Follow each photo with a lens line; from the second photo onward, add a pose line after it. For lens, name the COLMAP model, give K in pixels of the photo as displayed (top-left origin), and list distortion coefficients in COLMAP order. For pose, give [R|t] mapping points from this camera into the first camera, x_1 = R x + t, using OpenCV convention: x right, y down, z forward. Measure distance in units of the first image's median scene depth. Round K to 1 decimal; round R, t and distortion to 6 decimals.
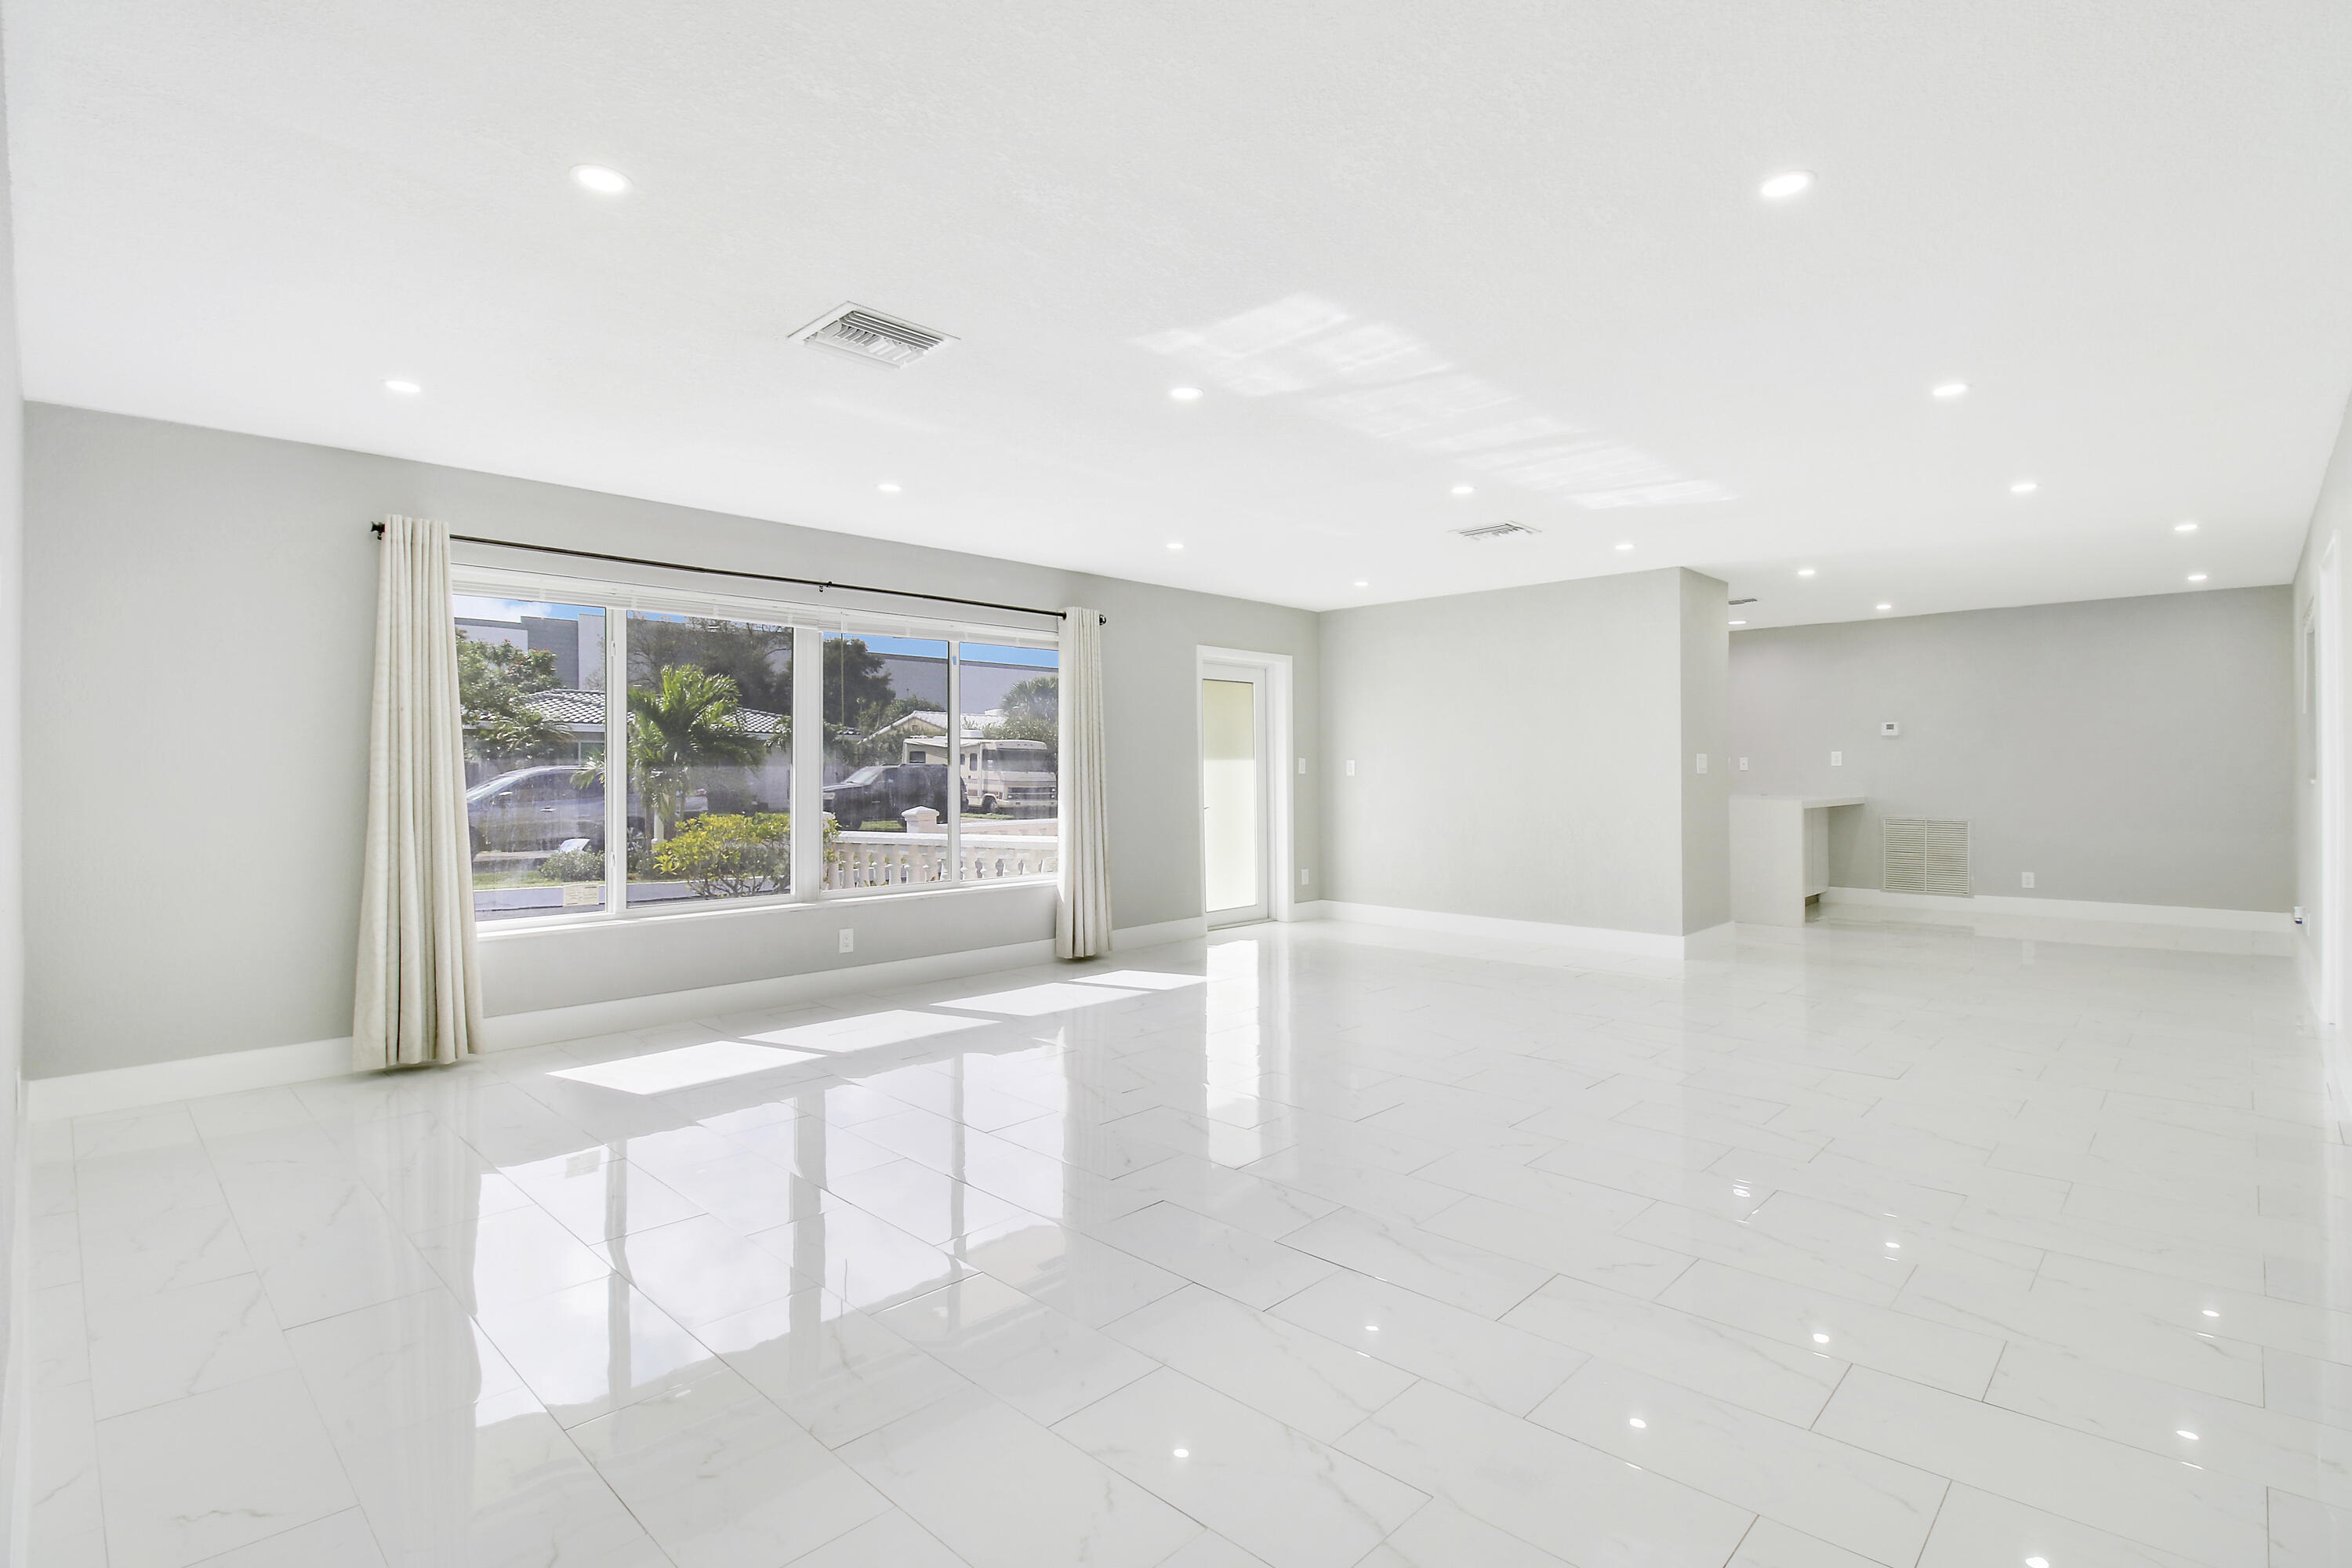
lens RADIAL K [[1118.8, 0, 1179.2], [0, 1118.8, 768.5], [0, 0, 1]] dist [-0.005697, -0.000911]
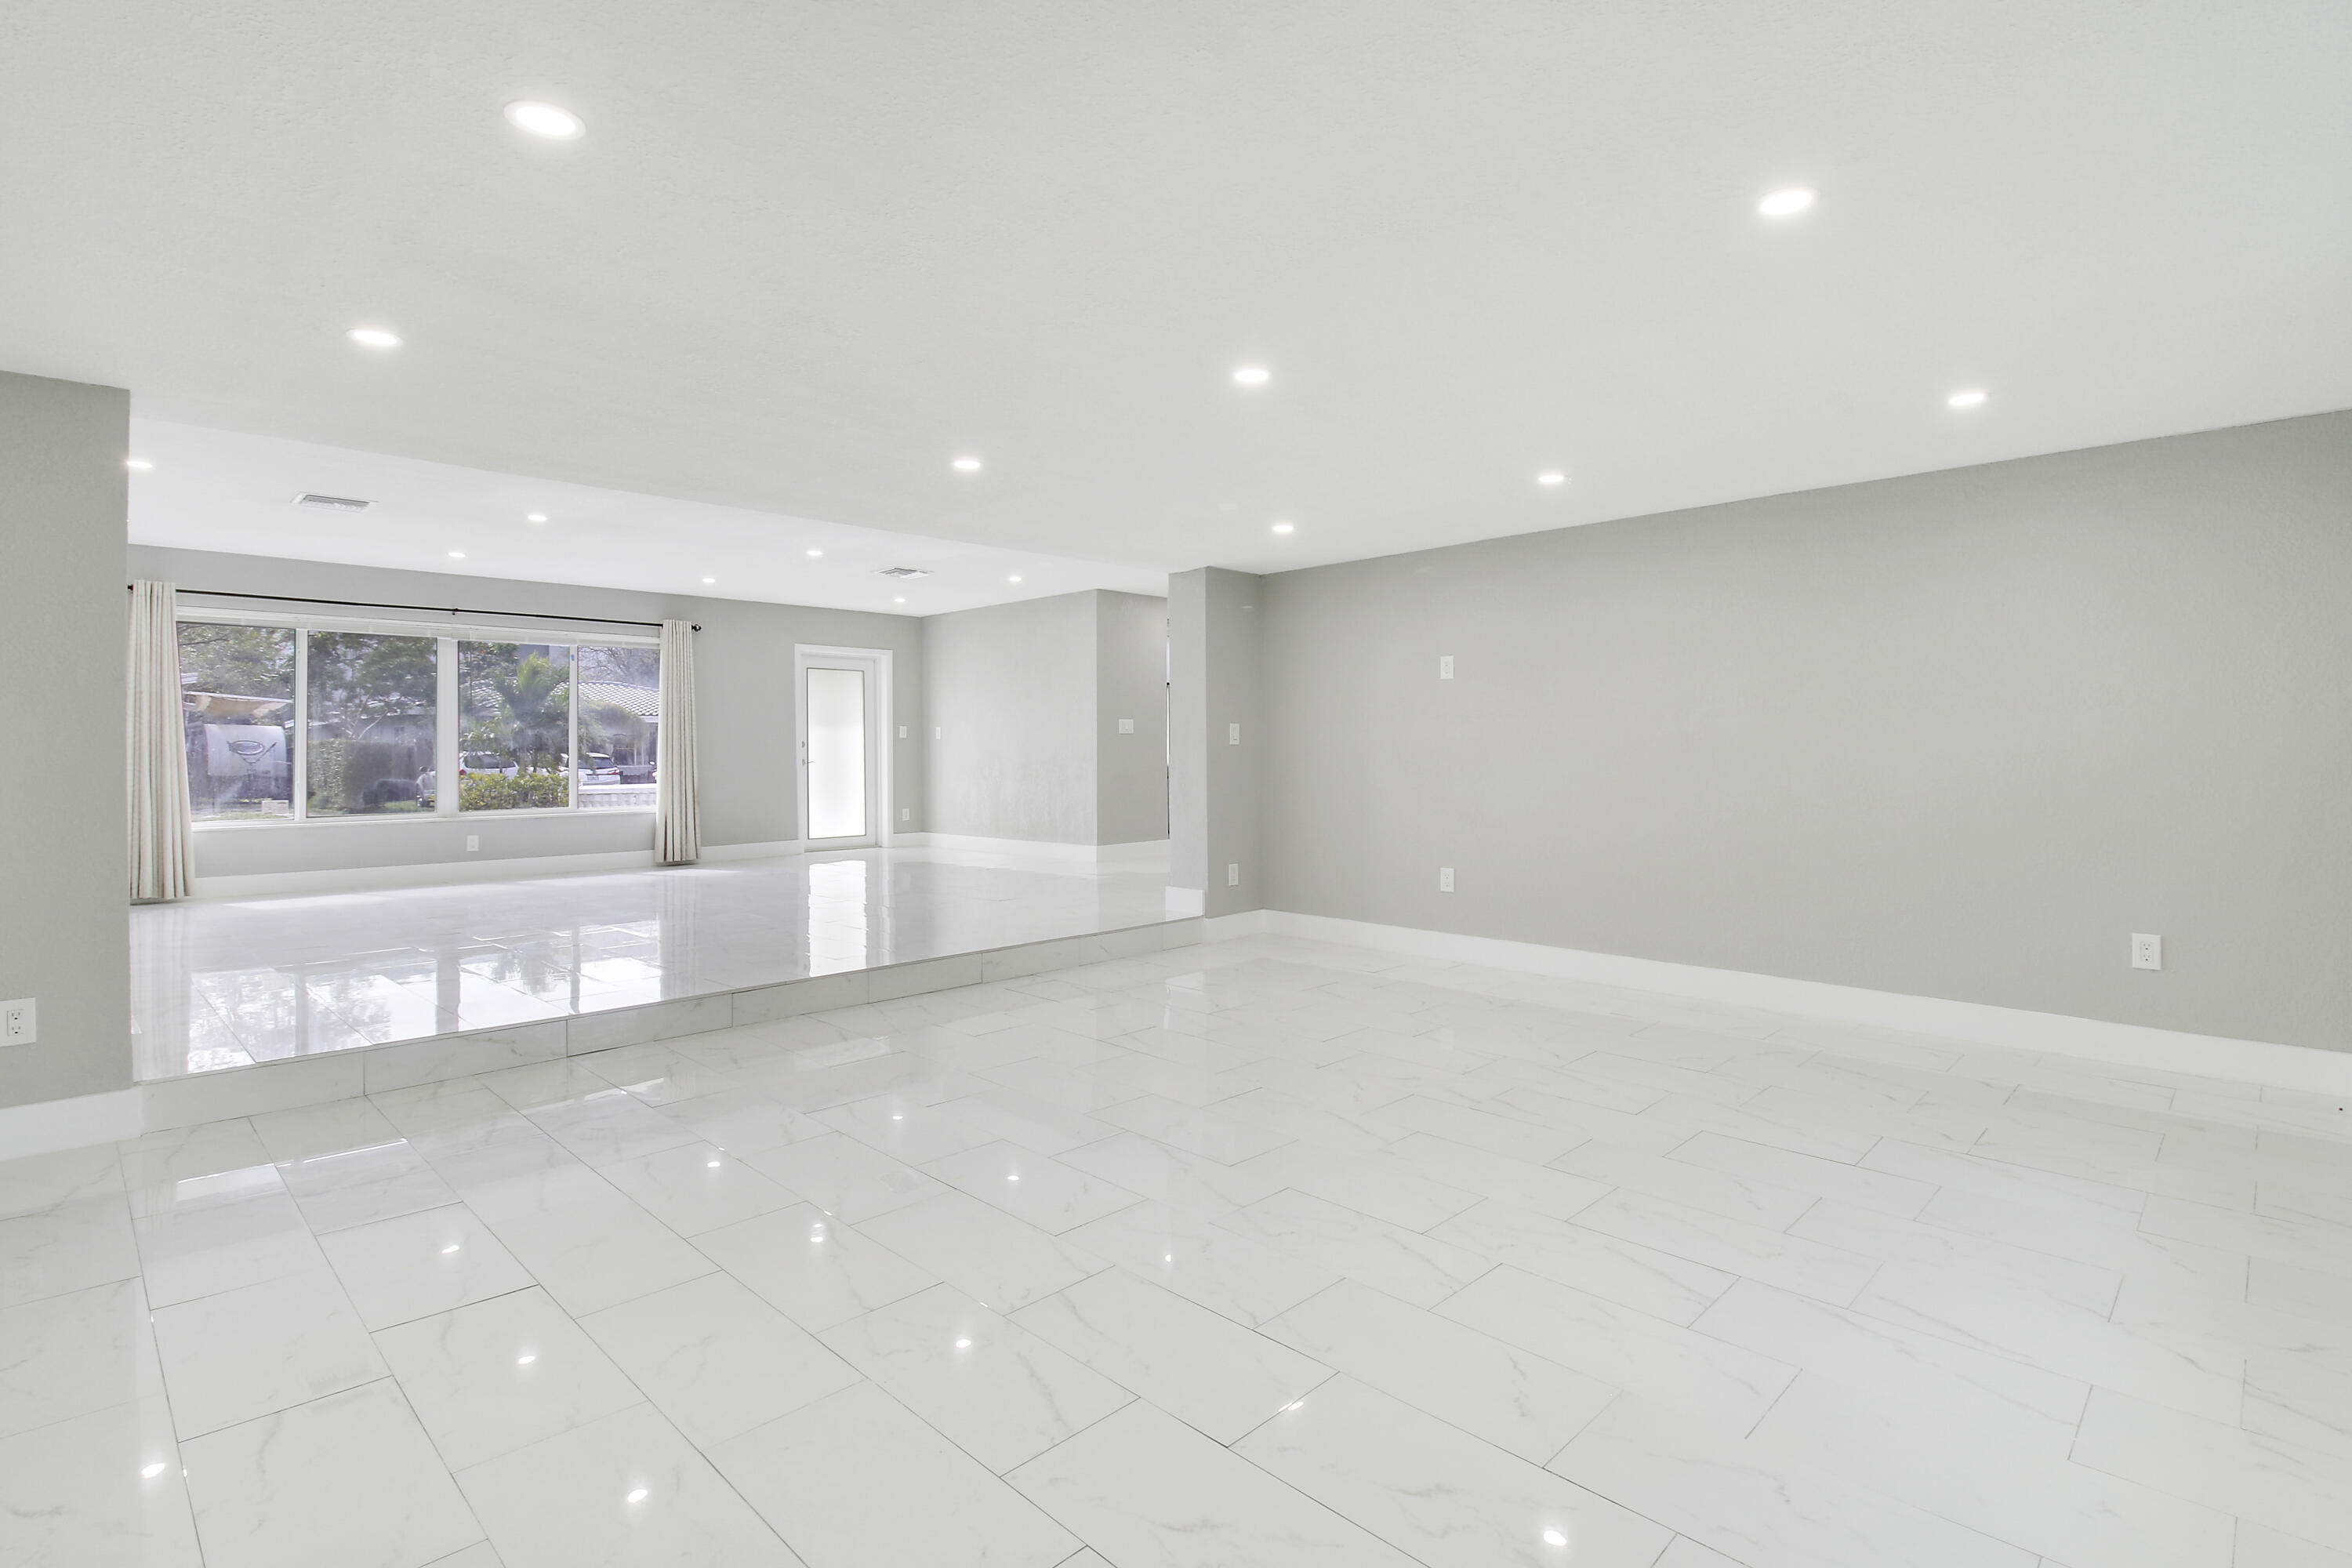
lens RADIAL K [[1129.0, 0, 1198.8], [0, 1129.0, 734.3], [0, 0, 1]] dist [-0.021360, -0.000160]
pose [[0.999908, -0.005585, 0.012391, 0.565609], [0.005771, 0.999870, -0.015066, 0.029011], [-0.012305, 0.015136, 0.999810, -0.451046]]
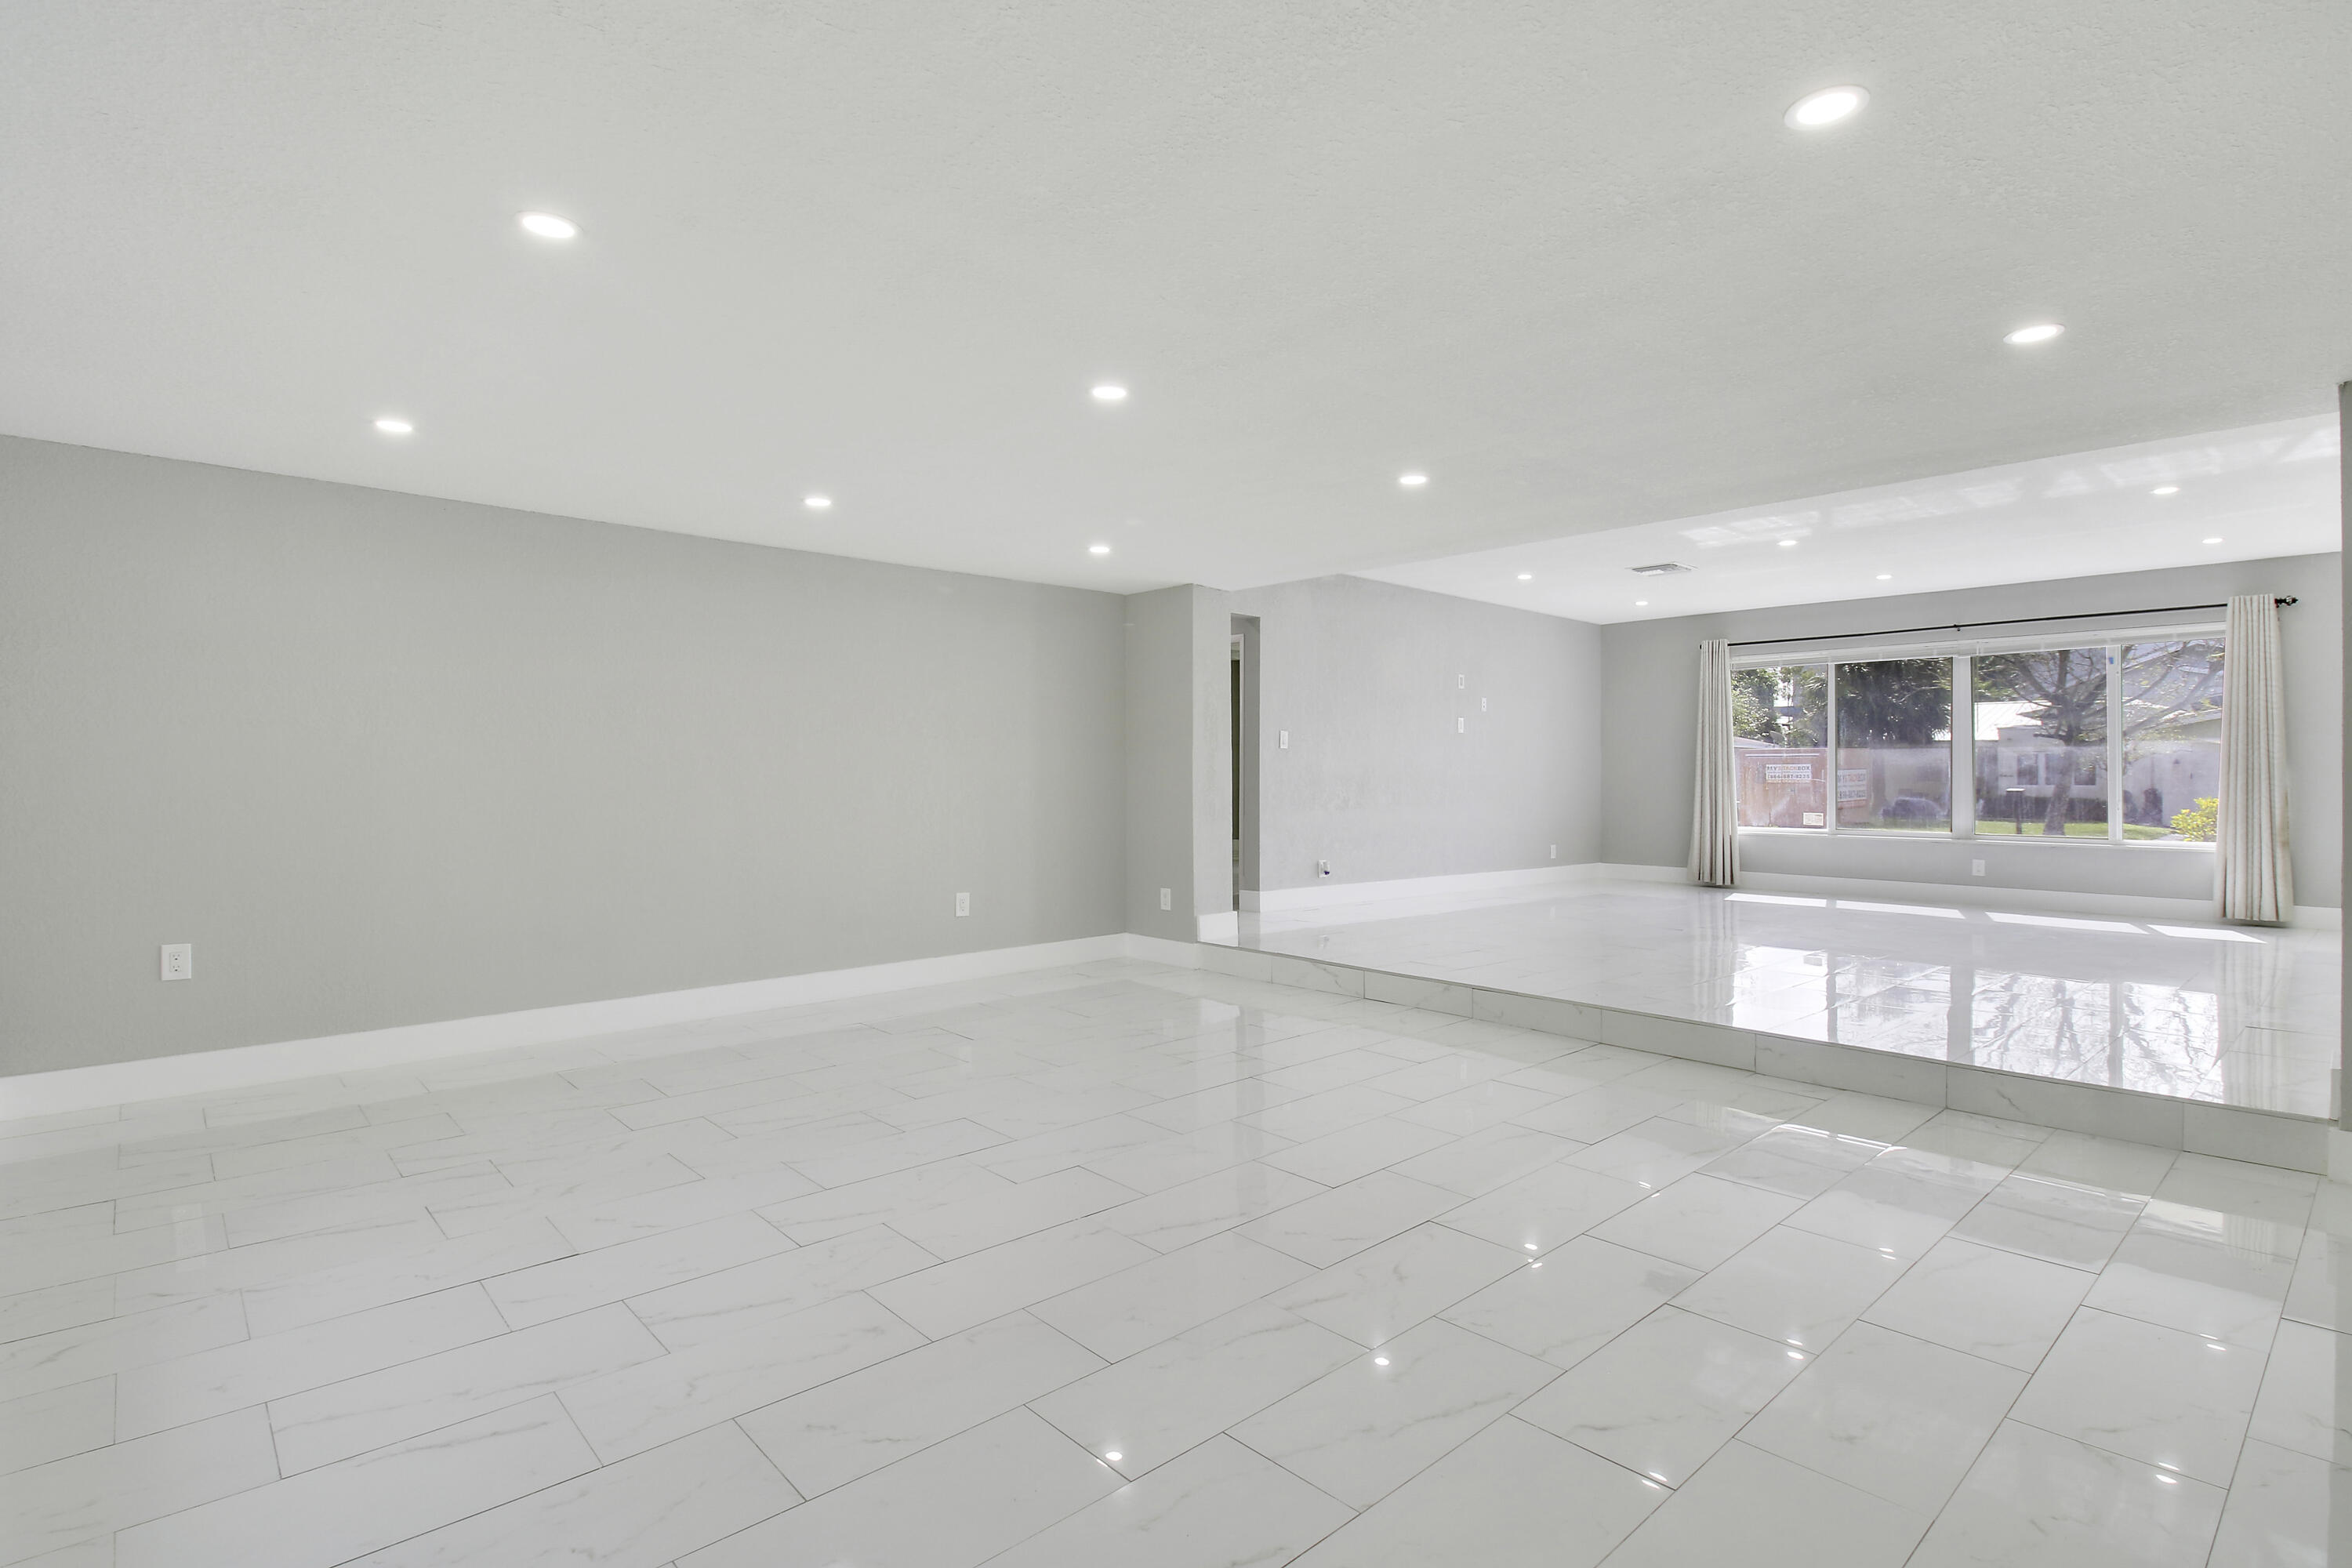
lens RADIAL K [[1144.7, 0, 1200.9], [0, 1144.7, 778.5], [0, 0, 1]] dist [0.021263, -0.035162]
pose [[-0.020830, 0.005239, -0.999769, 1.022244], [-0.004632, 0.999975, 0.005337, 0.029159], [0.999772, 0.004742, -0.020805, 0.016551]]
